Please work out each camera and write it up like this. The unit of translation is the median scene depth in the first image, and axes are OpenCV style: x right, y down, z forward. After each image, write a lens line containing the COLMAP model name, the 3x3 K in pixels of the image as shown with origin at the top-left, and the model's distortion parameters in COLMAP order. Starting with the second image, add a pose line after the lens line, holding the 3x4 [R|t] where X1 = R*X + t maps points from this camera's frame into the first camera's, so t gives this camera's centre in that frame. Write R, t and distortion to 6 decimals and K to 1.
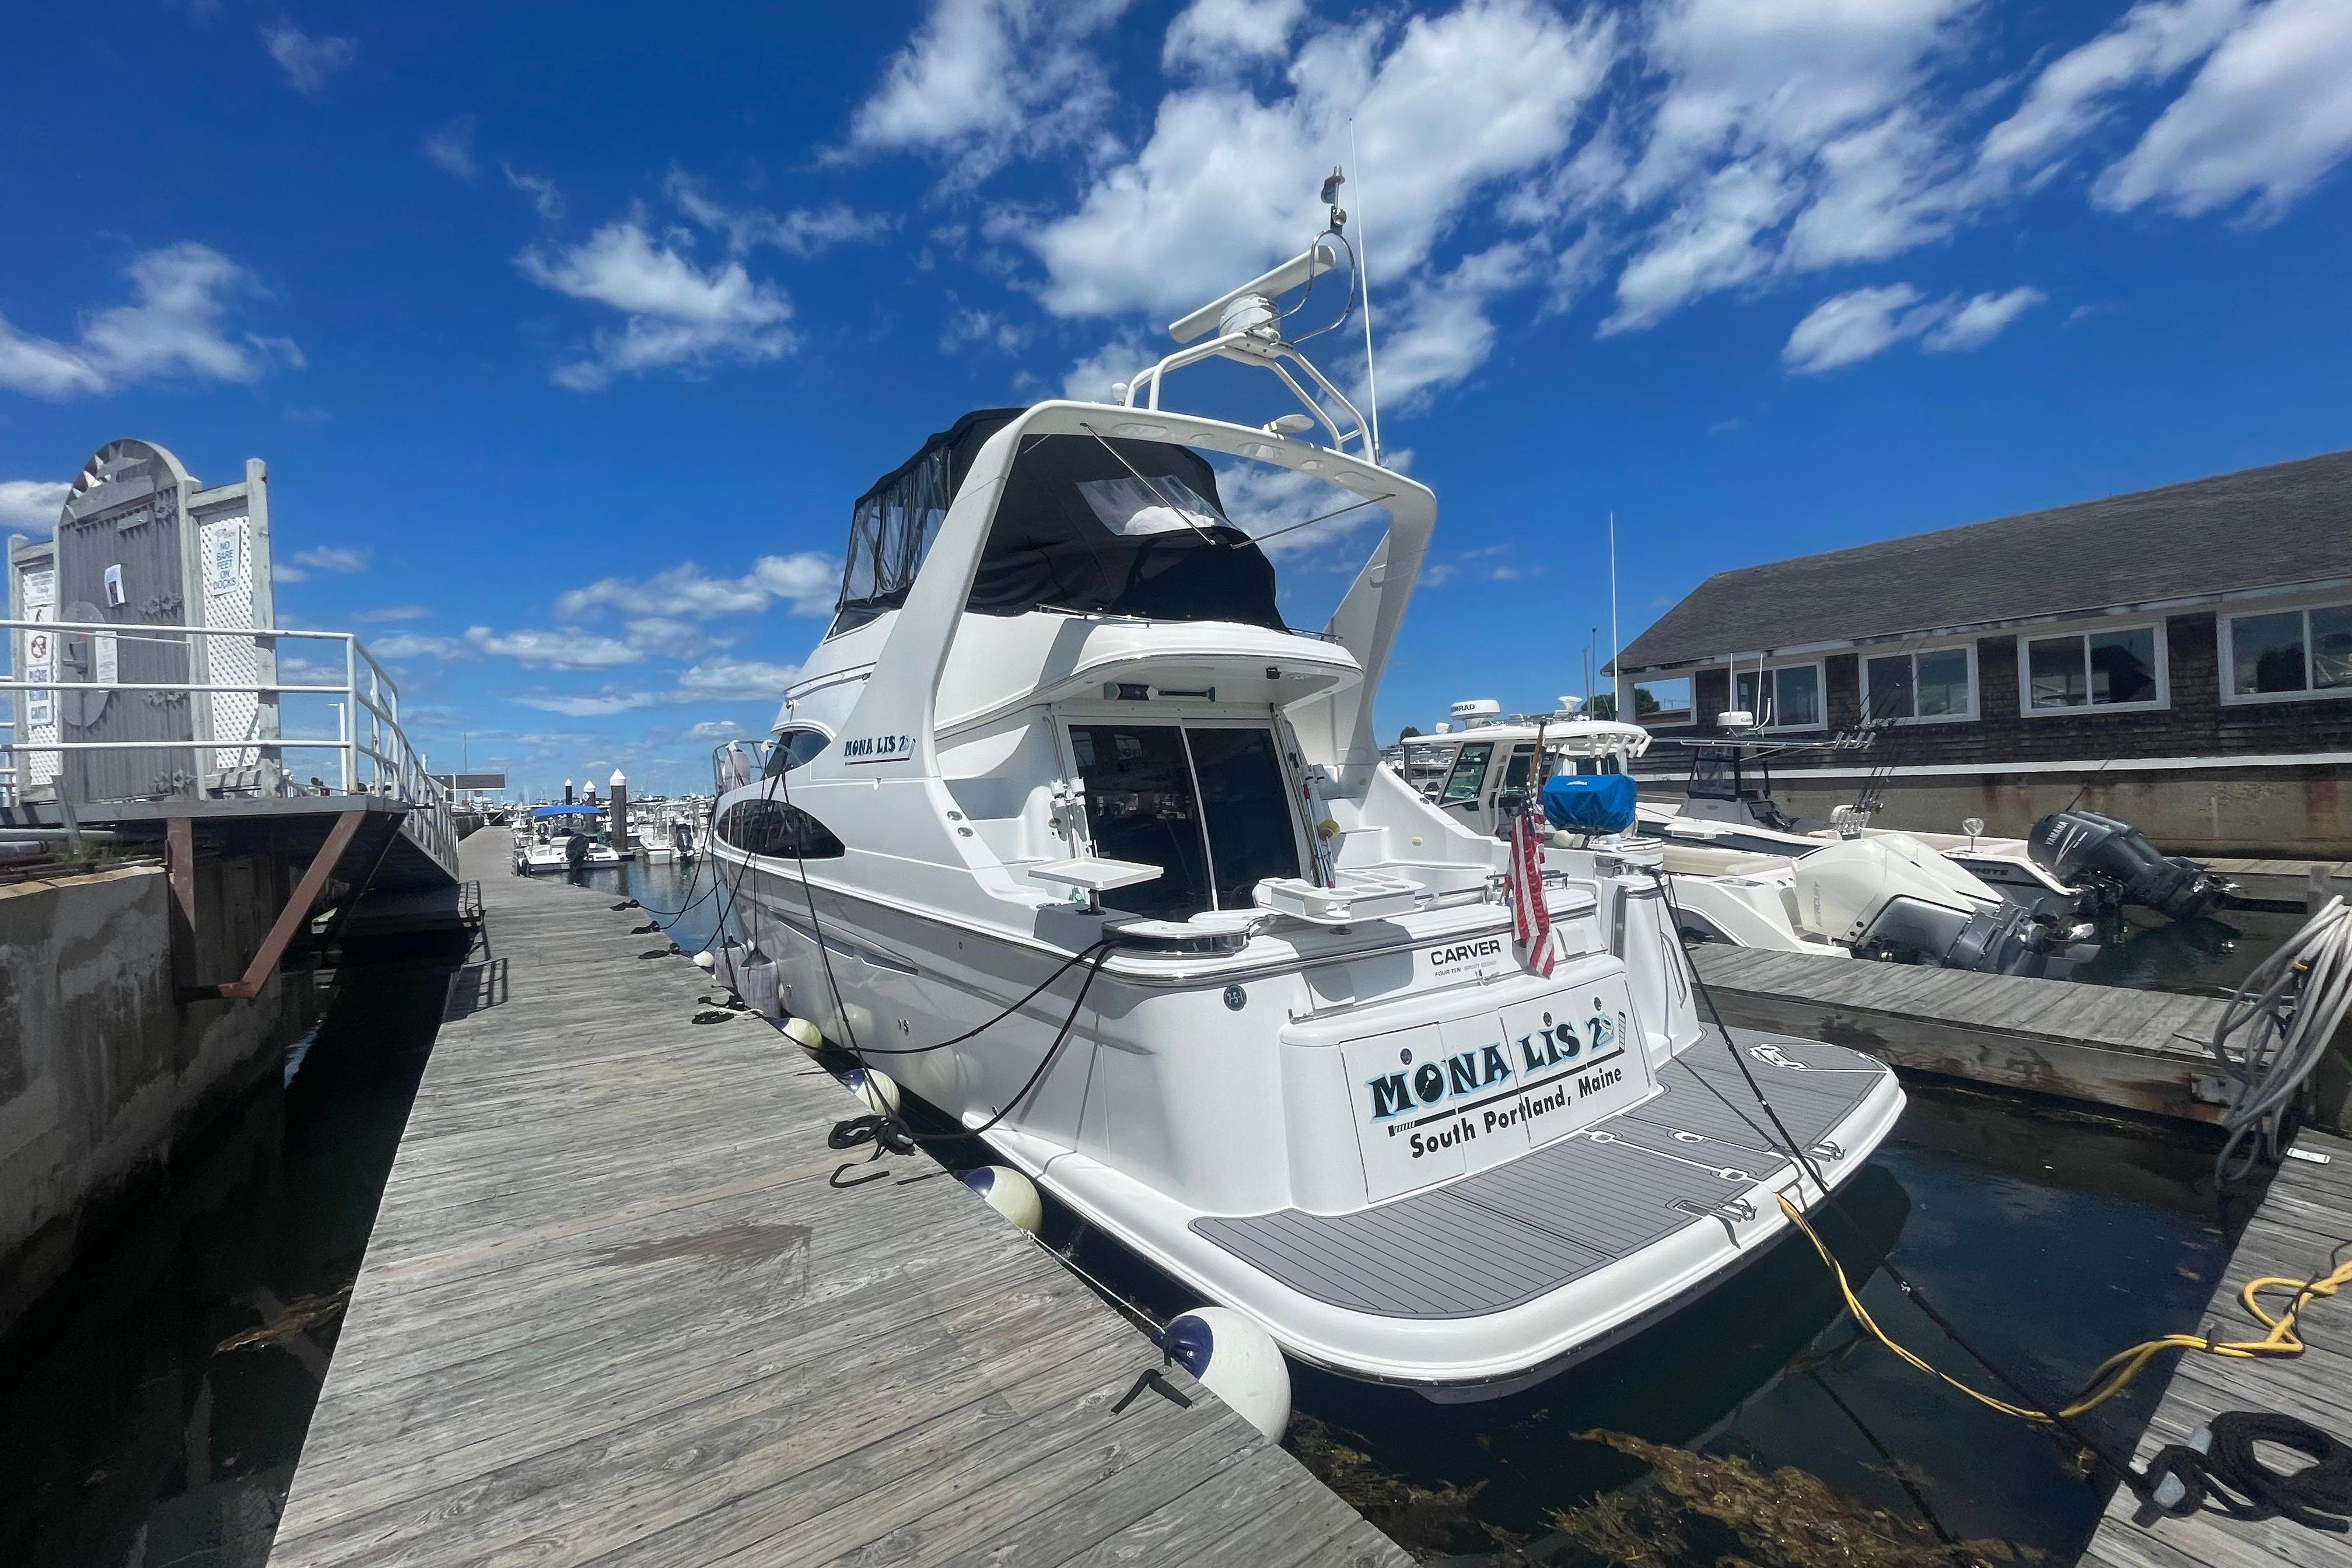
lens RADIAL K [[950.1, 0, 1164.2], [0, 950.1, 783.4], [0, 0, 1]] dist [-0.016751, -0.000147]
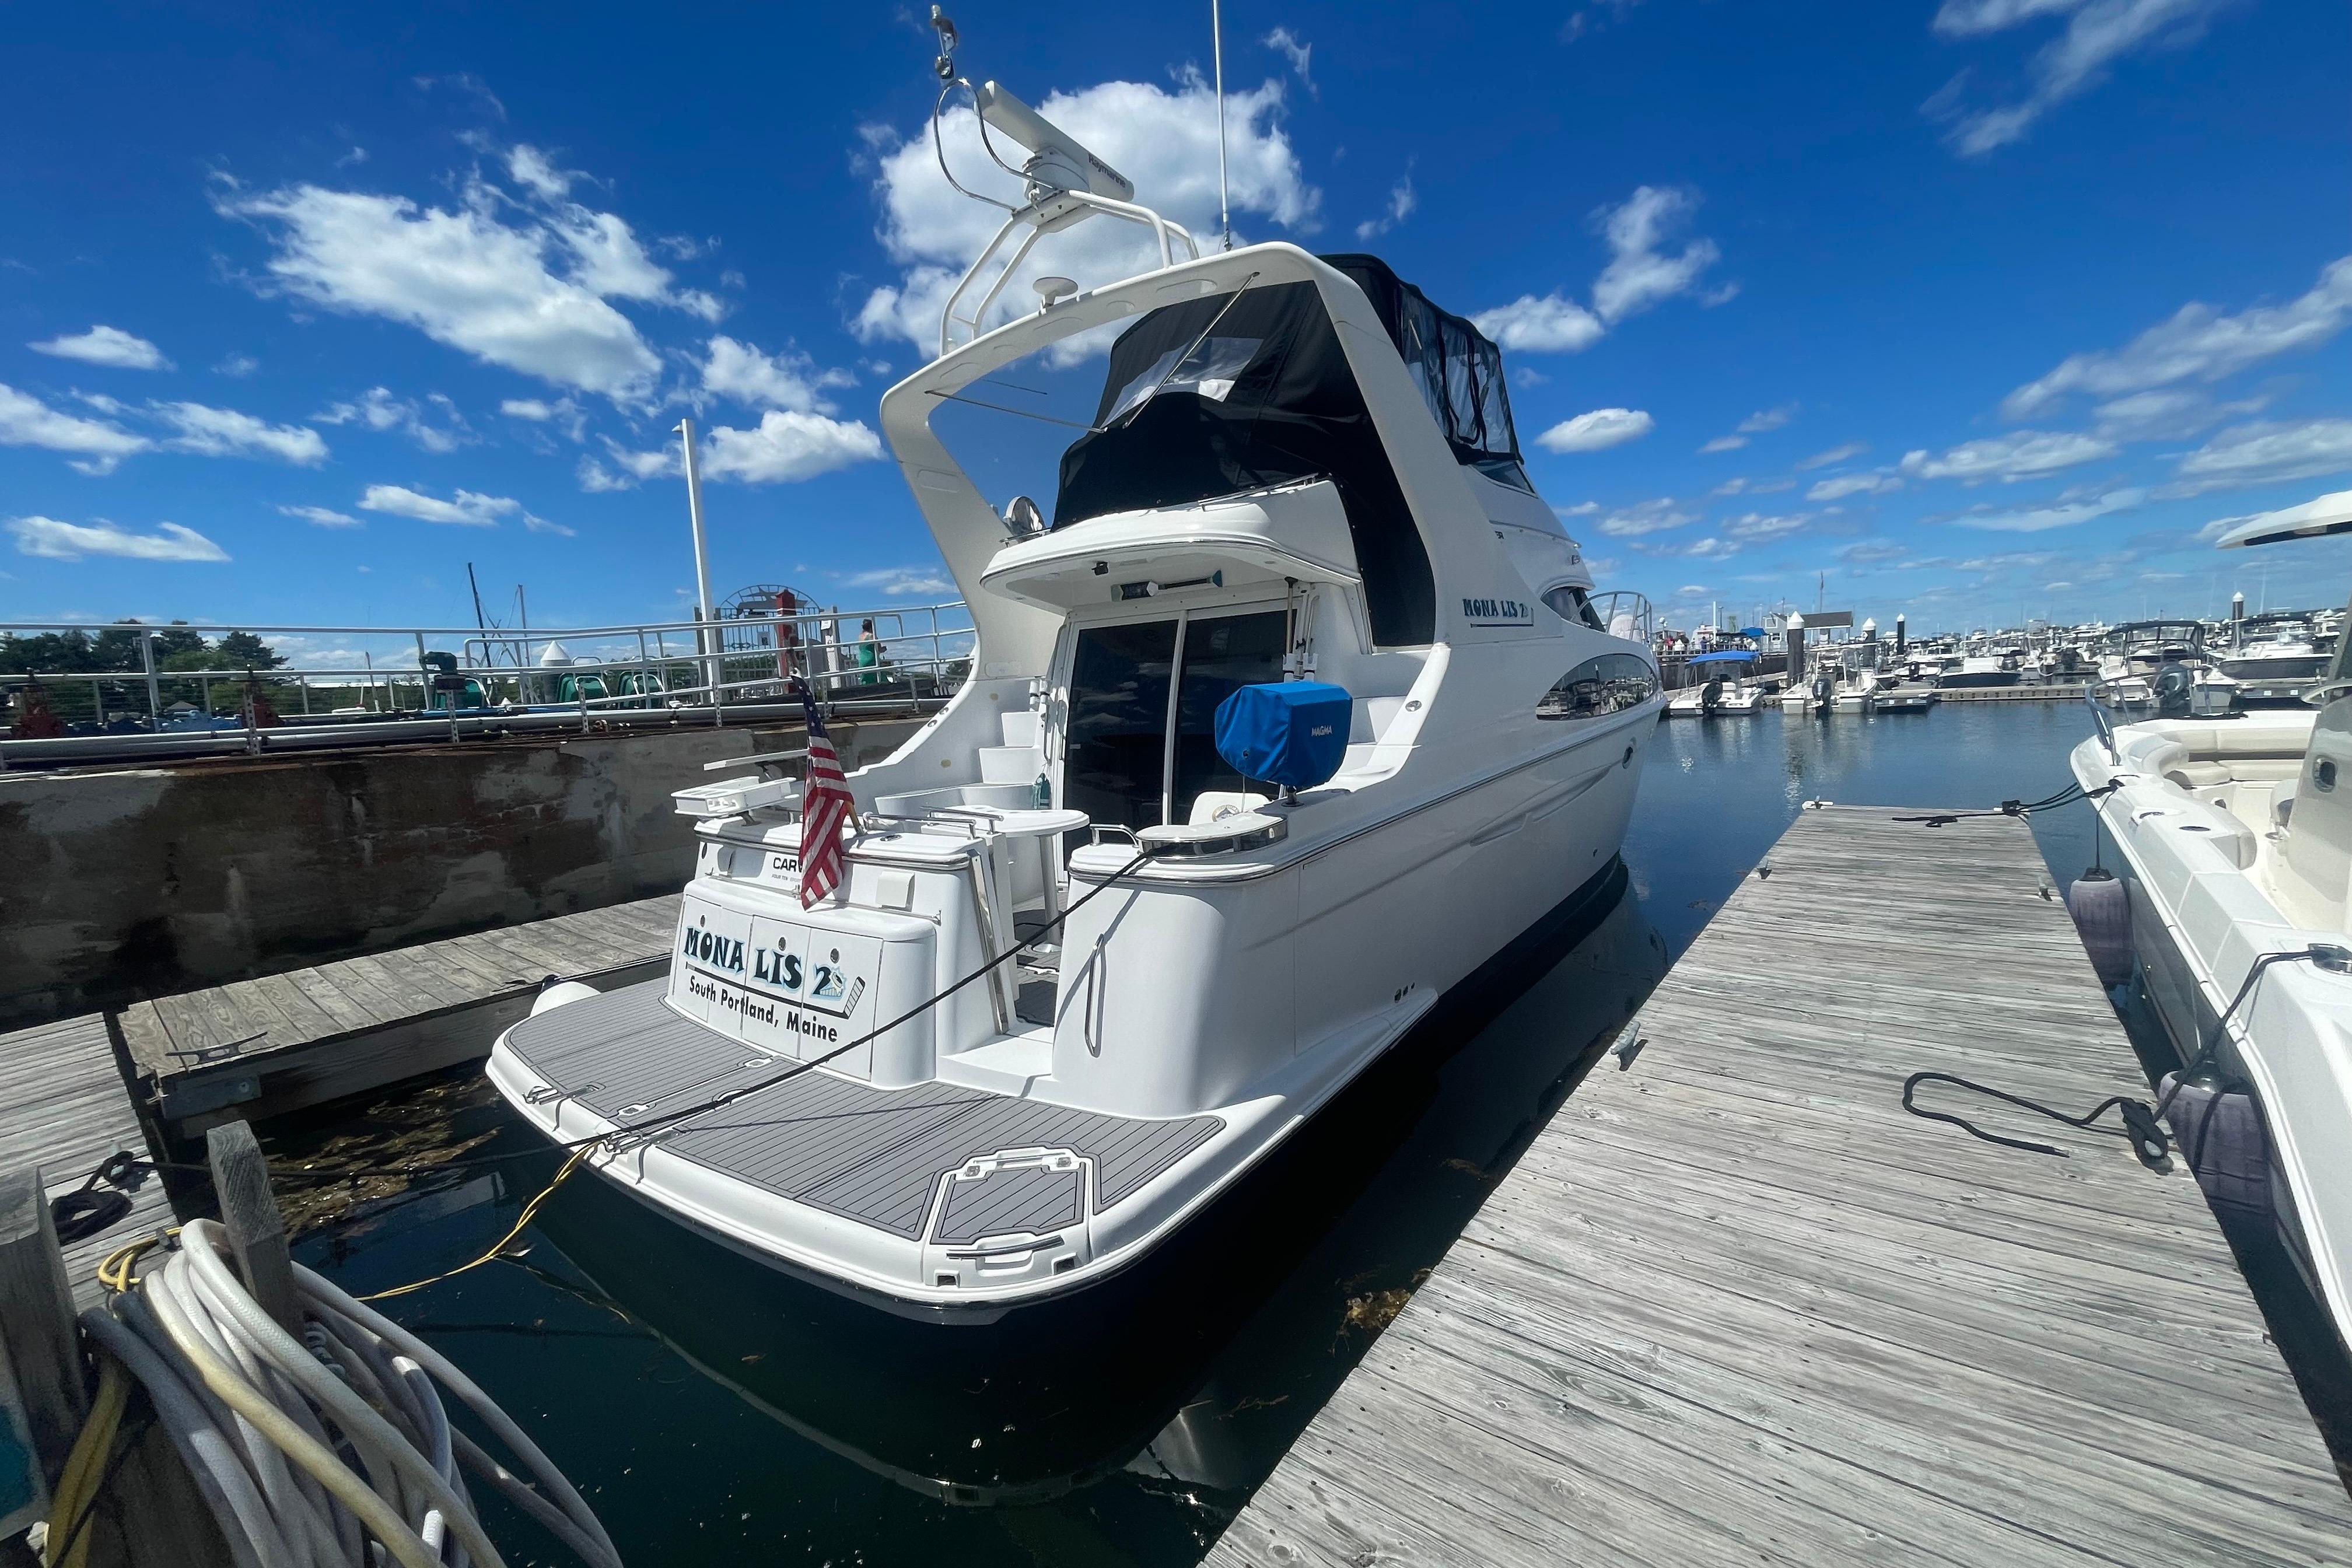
lens RADIAL K [[939.6, 0, 1179.9], [0, 939.6, 791.5], [0, 0, 1]] dist [-0.004591, 0.000352]
pose [[0.294650, 0.132605, -0.946360, 1.494863], [0.042981, 0.987484, 0.151749, -0.052712], [0.954638, -0.085388, 0.285263, 1.146108]]
